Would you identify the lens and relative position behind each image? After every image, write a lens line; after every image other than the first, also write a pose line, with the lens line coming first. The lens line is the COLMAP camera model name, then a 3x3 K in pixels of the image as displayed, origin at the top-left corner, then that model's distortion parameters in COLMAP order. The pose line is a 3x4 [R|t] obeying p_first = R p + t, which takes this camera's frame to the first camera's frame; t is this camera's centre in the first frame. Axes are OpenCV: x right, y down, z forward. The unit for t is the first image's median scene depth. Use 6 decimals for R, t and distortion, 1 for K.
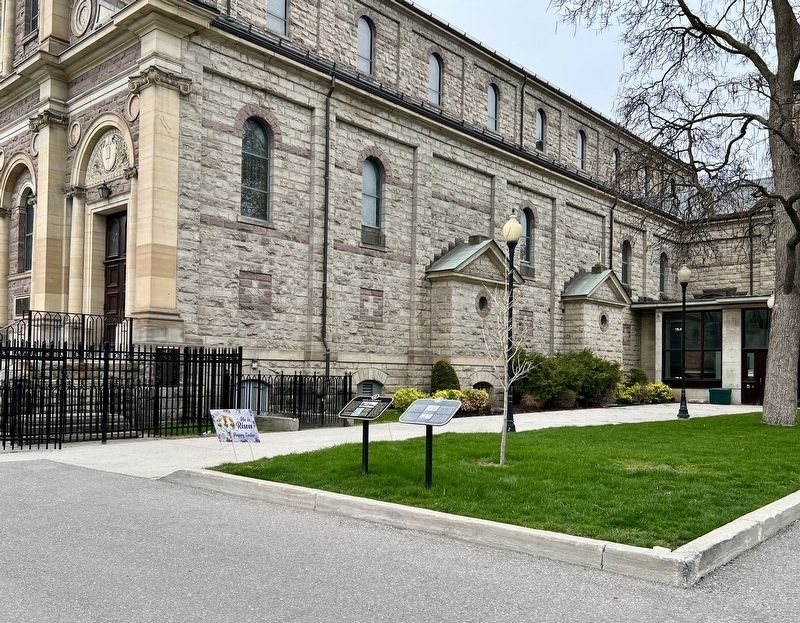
lens RADIAL K [[723.5, 0, 398.6], [0, 723.5, 334.7], [0, 0, 1]] dist [0.099757, -0.158910]
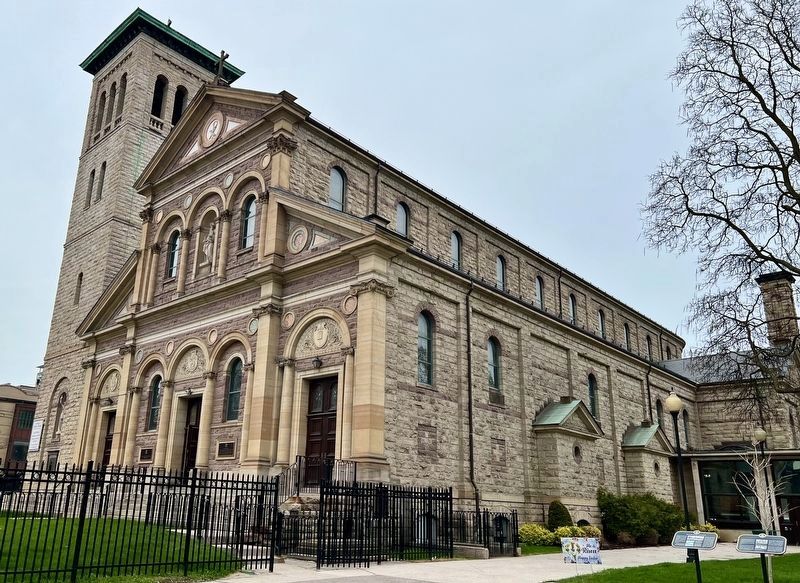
lens RADIAL K [[629.9, 0, 373.7], [0, 629.9, 295.6], [0, 0, 1]] dist [0.132336, -0.204021]
pose [[0.999879, 0.013187, -0.008215, -0.265457], [-0.014896, 0.963933, -0.265728, -0.006289], [0.004415, 0.265818, 0.964013, -0.146766]]
